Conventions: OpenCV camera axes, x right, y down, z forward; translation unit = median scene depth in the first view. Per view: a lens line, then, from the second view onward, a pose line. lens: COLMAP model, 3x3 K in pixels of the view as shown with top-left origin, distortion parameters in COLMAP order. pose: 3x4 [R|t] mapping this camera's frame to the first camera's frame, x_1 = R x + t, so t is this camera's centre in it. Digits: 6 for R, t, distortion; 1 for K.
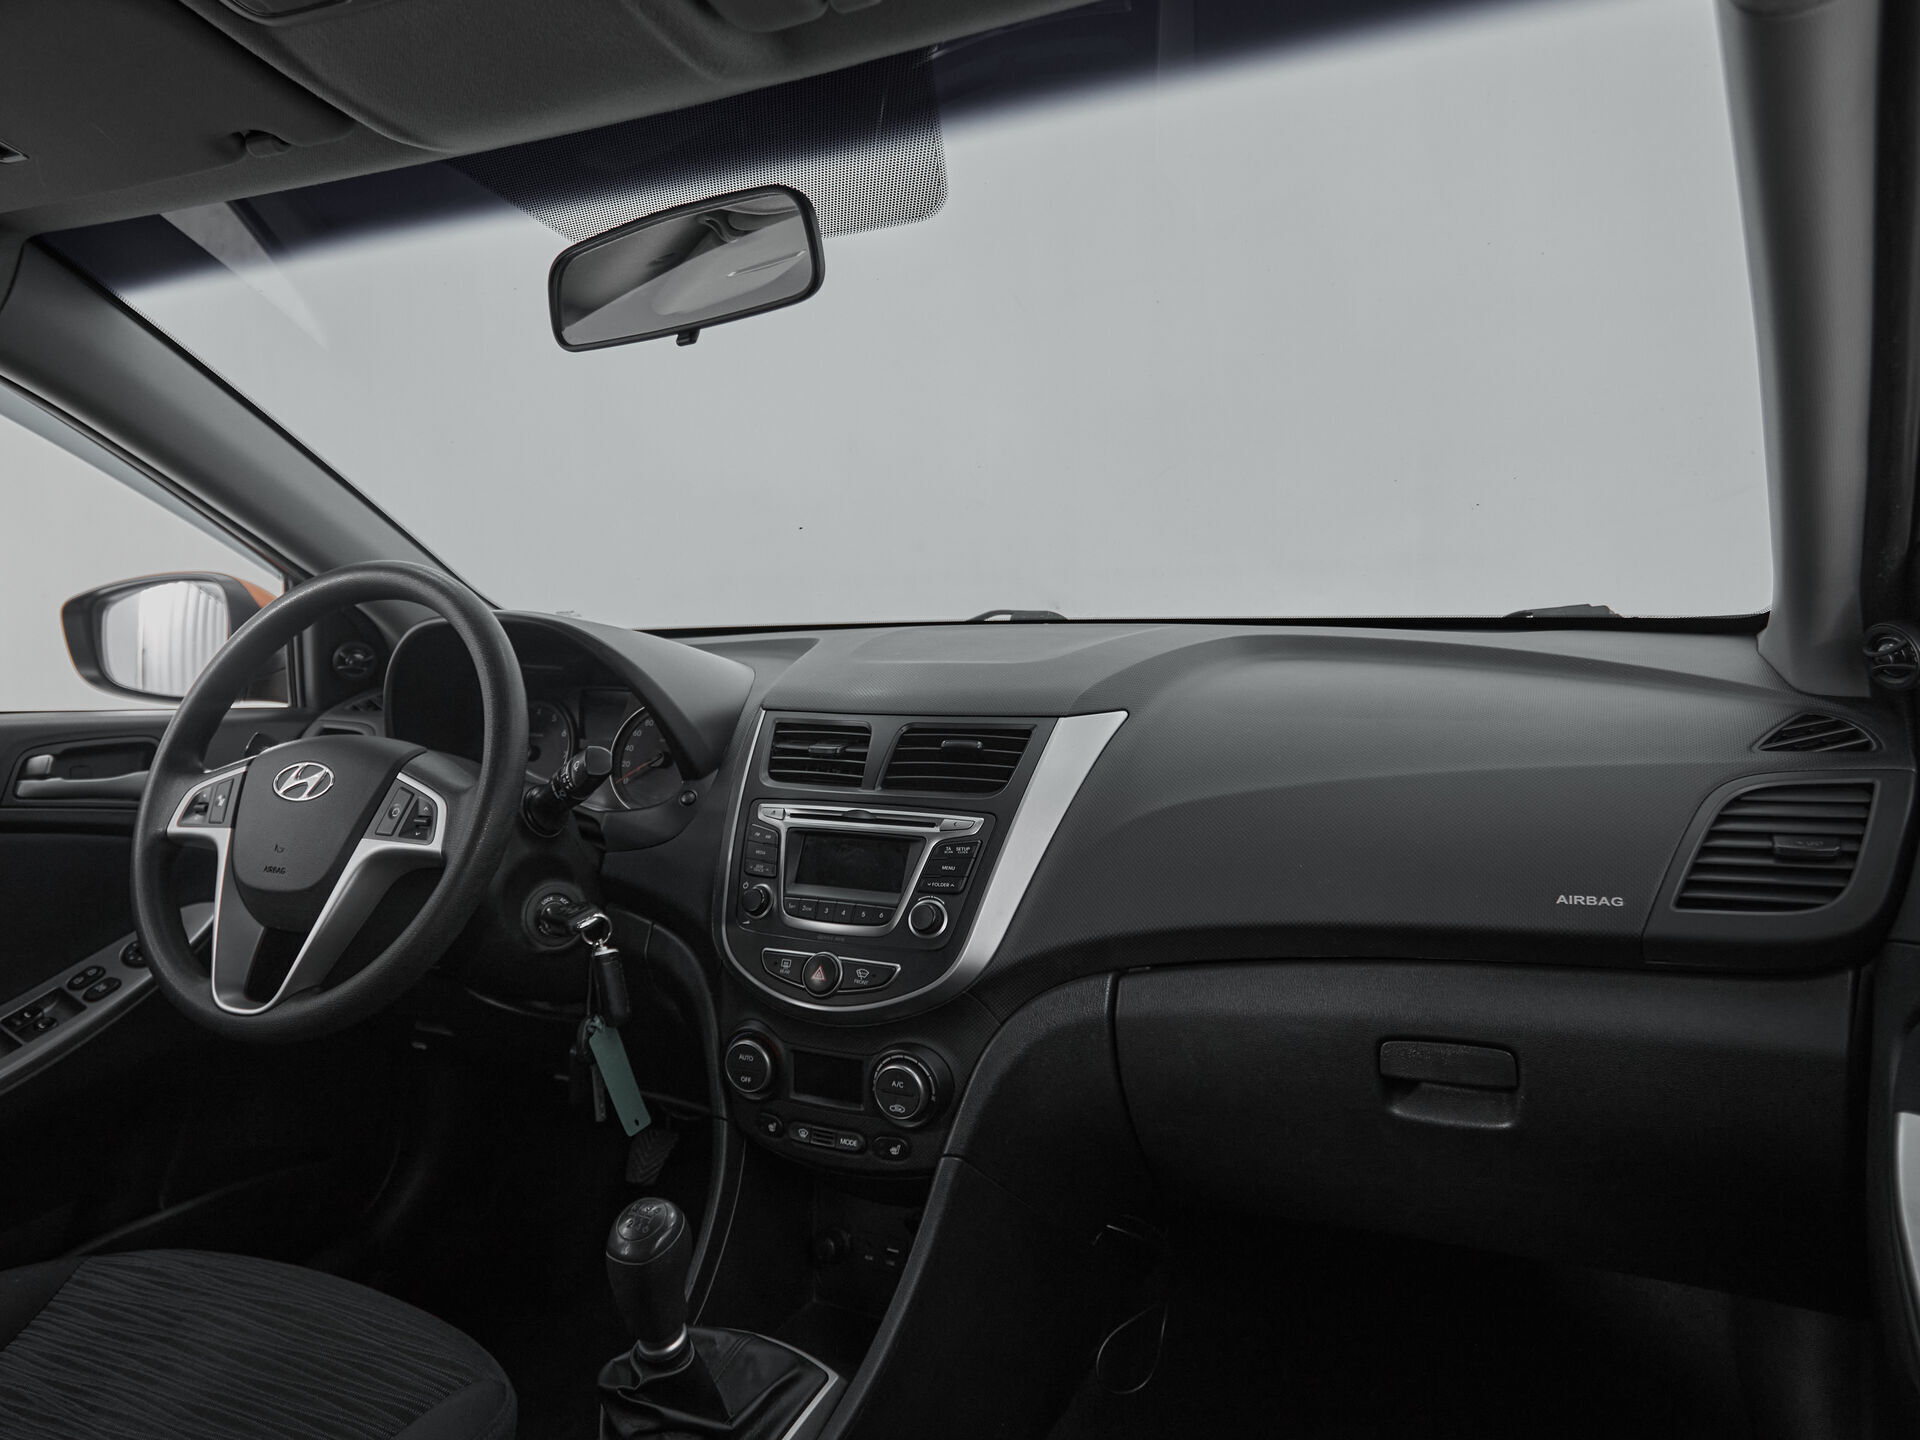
lens RADIAL K [[1328.7, 0, 905.6], [0, 1328.7, 727.7], [0, 0, 1]] dist [-0.001783, 0.000518]
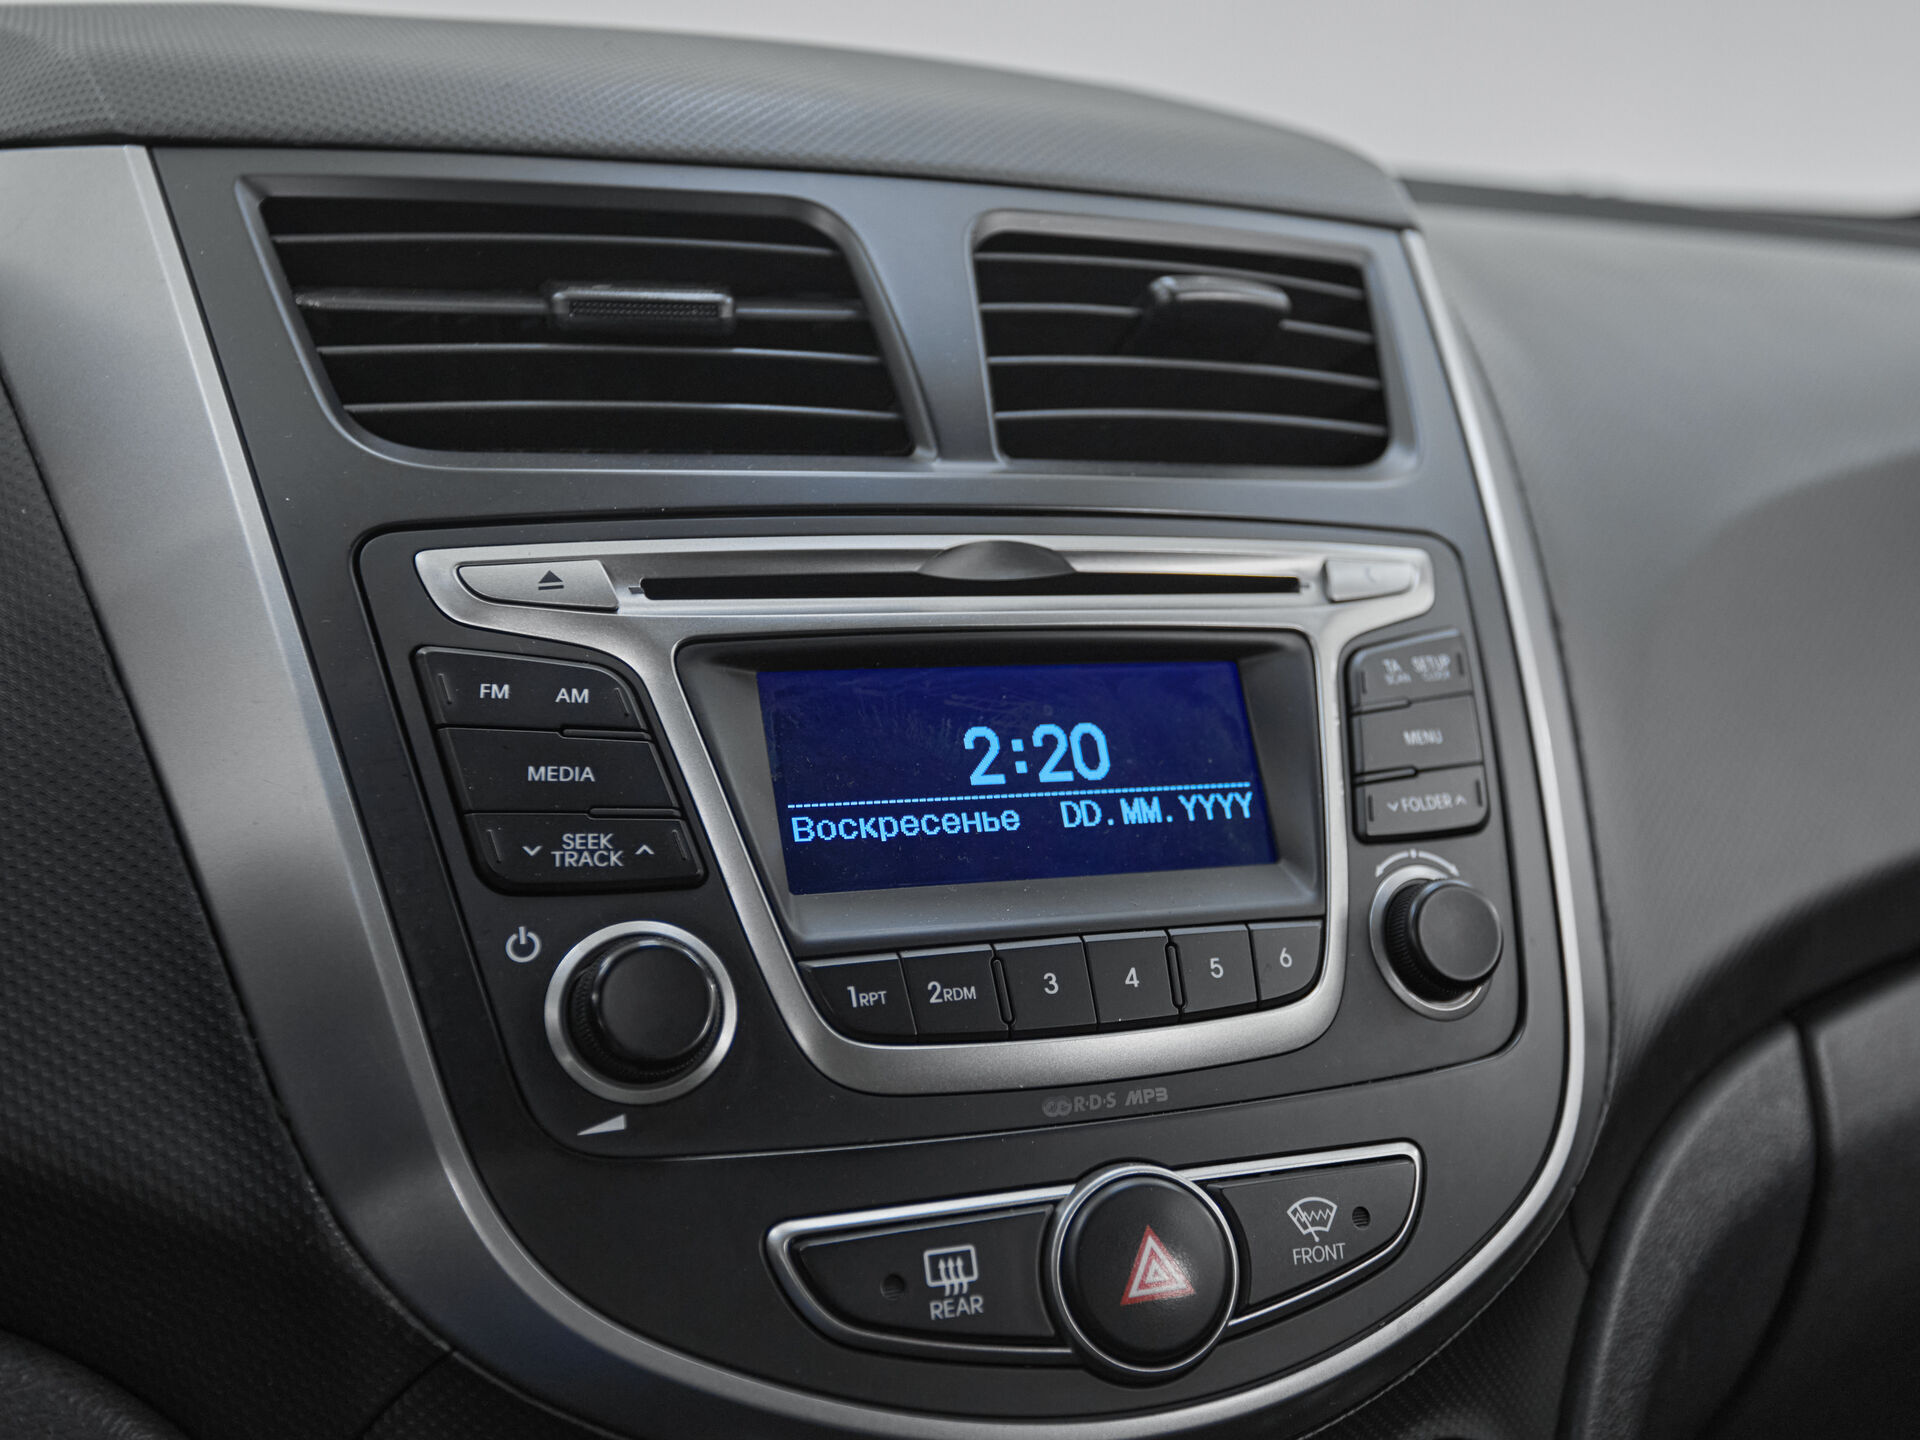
lens RADIAL K [[2284.9, 0, 1141.7], [0, 2284.9, 722.1], [0, 0, 1]] dist [-0.109187, 0.319921]
pose [[0.604599, -0.066387, 0.793759, -0.342401], [0.044754, 0.997778, 0.049362, 0.076145], [-0.795272, 0.005680, 0.606226, 0.754499]]
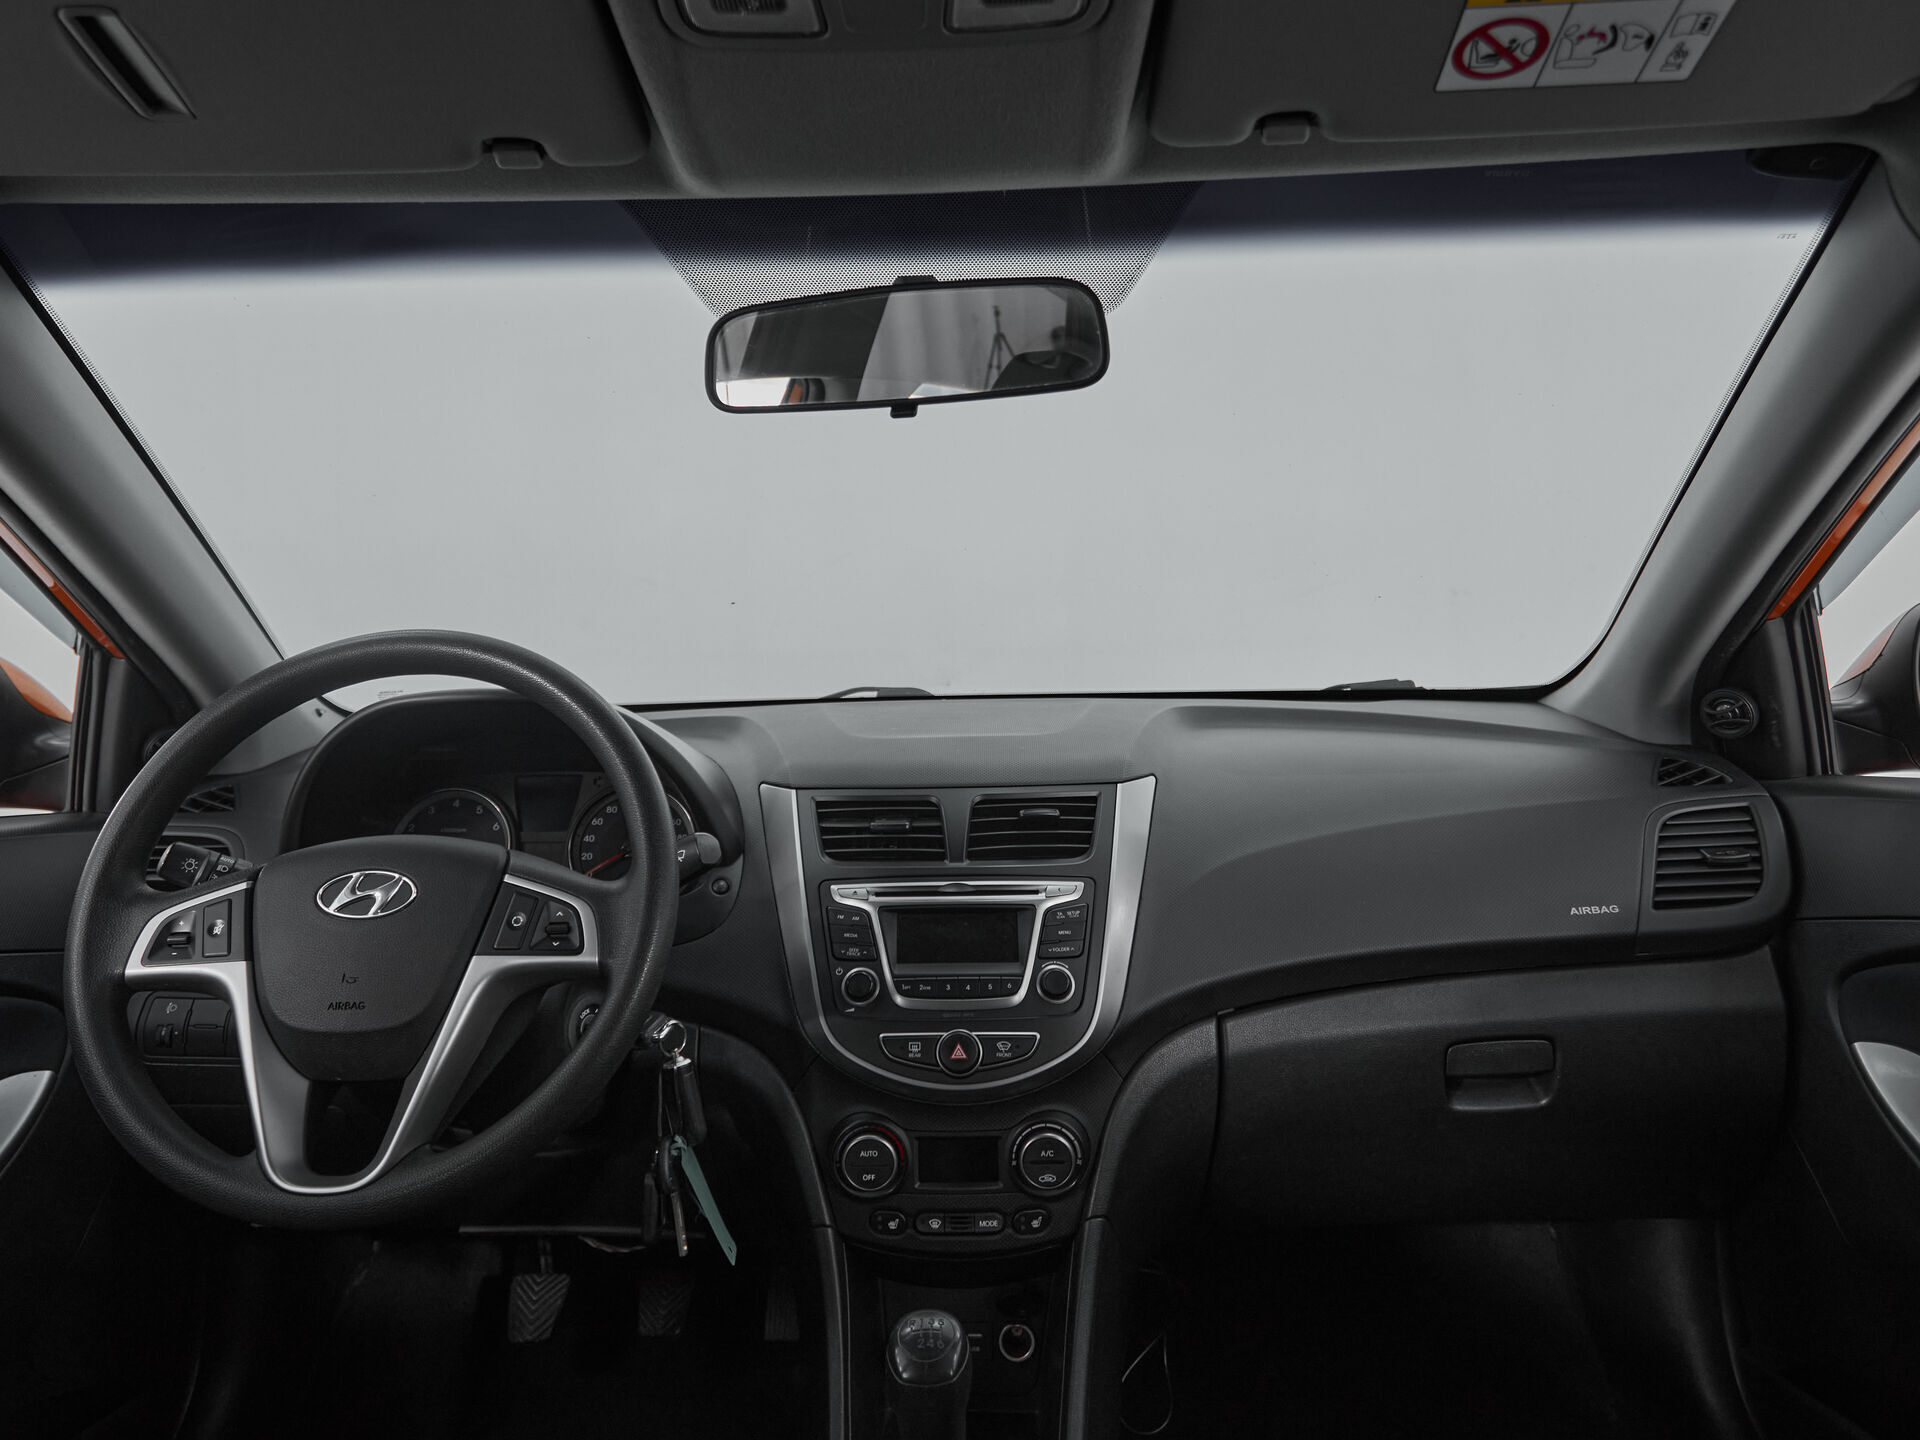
lens RADIAL K [[1296.1, 0, 947.6], [0, 1296.1, 693.8], [0, 0, 1]] dist [-0.003945, -0.003857]
pose [[0.902906, -0.006229, 0.429793, -0.468479], [0.043686, 0.996047, -0.077339, -0.005192], [-0.427612, 0.088605, 0.899609, 0.114004]]
